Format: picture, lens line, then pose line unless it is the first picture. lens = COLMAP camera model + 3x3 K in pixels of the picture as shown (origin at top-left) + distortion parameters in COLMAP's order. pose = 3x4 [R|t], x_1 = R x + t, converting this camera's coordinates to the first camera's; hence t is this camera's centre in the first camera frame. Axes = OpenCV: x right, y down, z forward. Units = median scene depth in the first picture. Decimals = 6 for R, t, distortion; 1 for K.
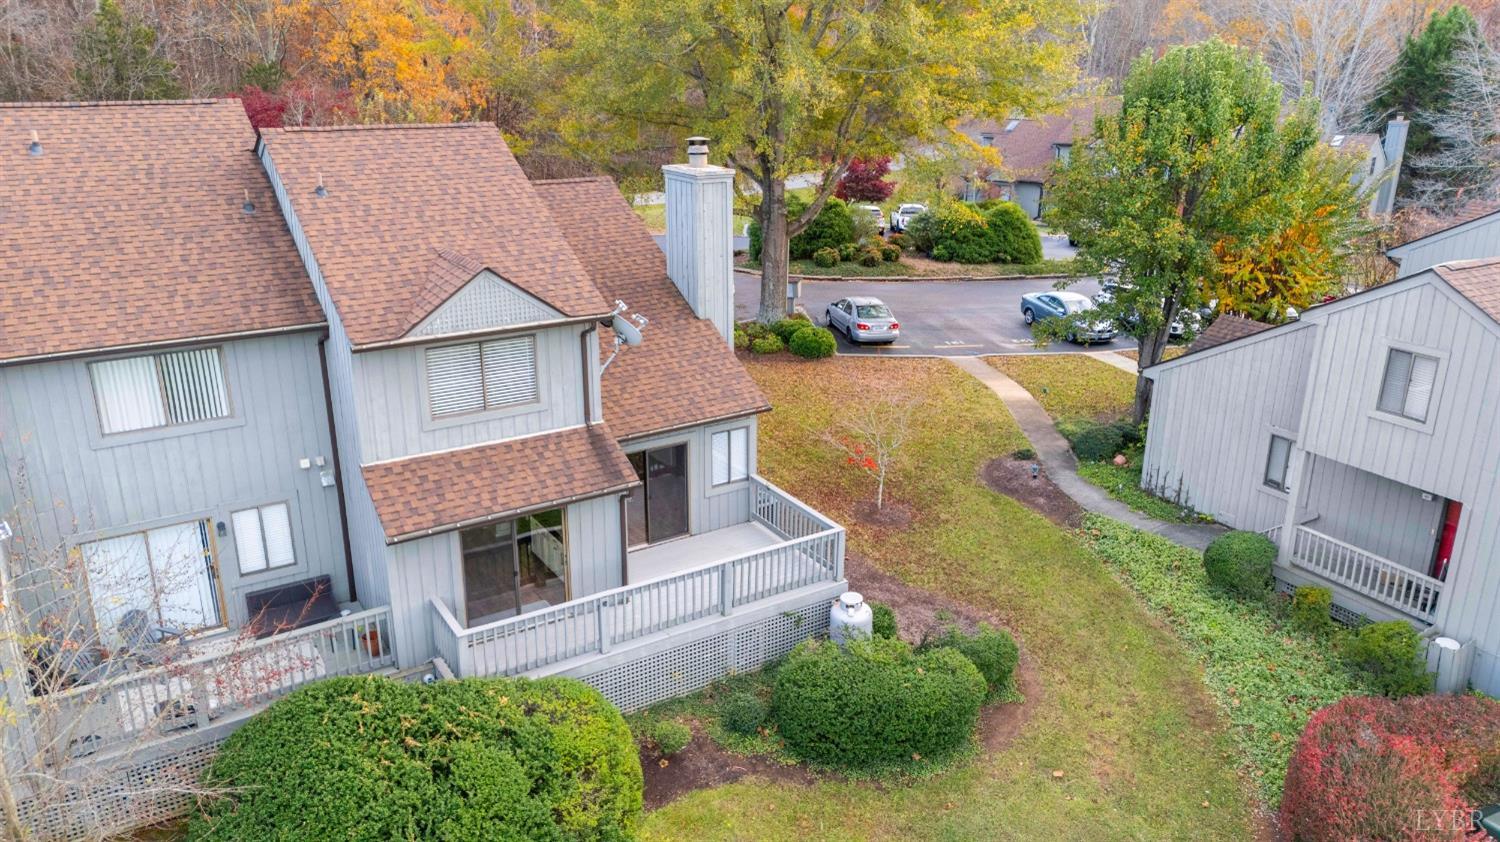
lens RADIAL K [[1082.4, 0, 754.3], [0, 1082.4, 426.1], [0, 0, 1]] dist [0.085004, -0.088665]
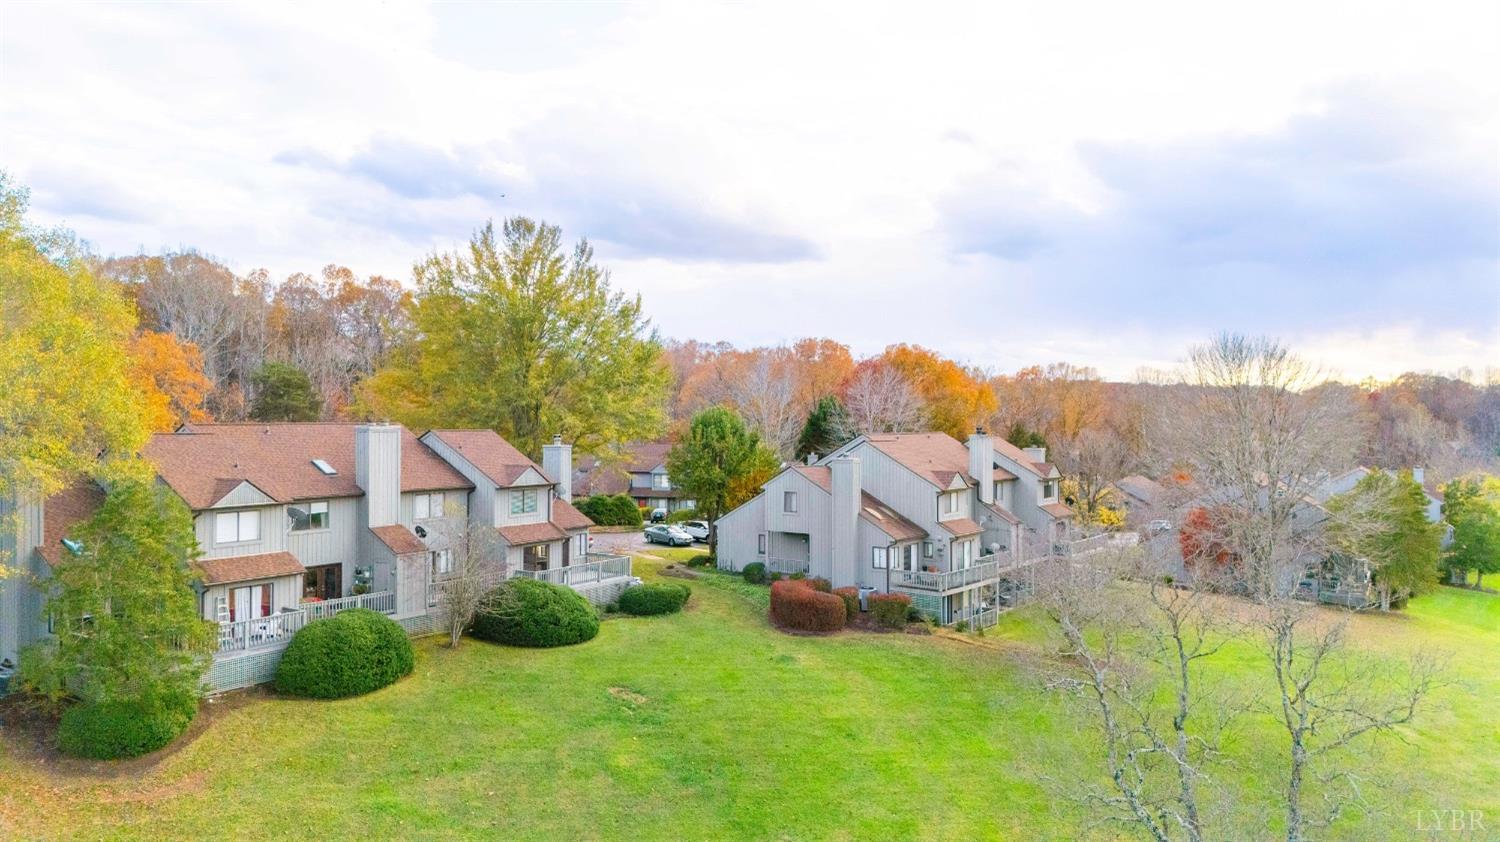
lens RADIAL K [[1082.4, 0, 754.3], [0, 1082.4, 426.1], [0, 0, 1]] dist [0.085004, -0.088665]
pose [[0.911514, -0.001273, 0.411268, -0.742891], [0.135496, 0.945095, -0.297382, 0.616388], [-0.388309, 0.326793, 0.861639, -1.614652]]
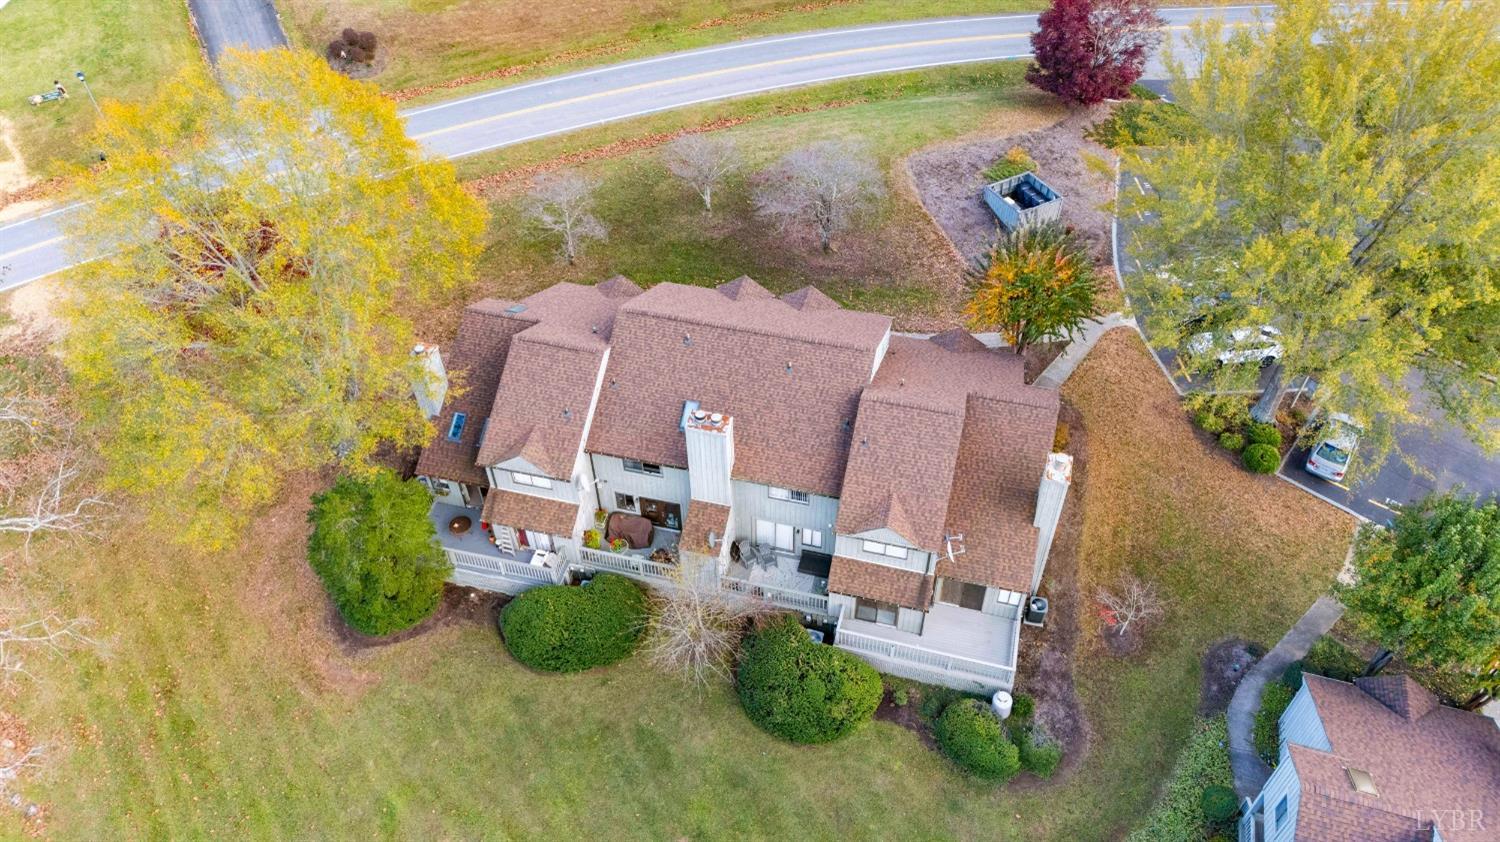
lens RADIAL K [[1082.4, 0, 754.3], [0, 1082.4, 426.1], [0, 0, 1]] dist [0.085004, -0.088665]
pose [[0.686283, 0.516192, -0.512407, 0.510124], [-0.236068, 0.824443, 0.514359, -1.123298], [0.687959, -0.232033, 0.687658, -0.636366]]
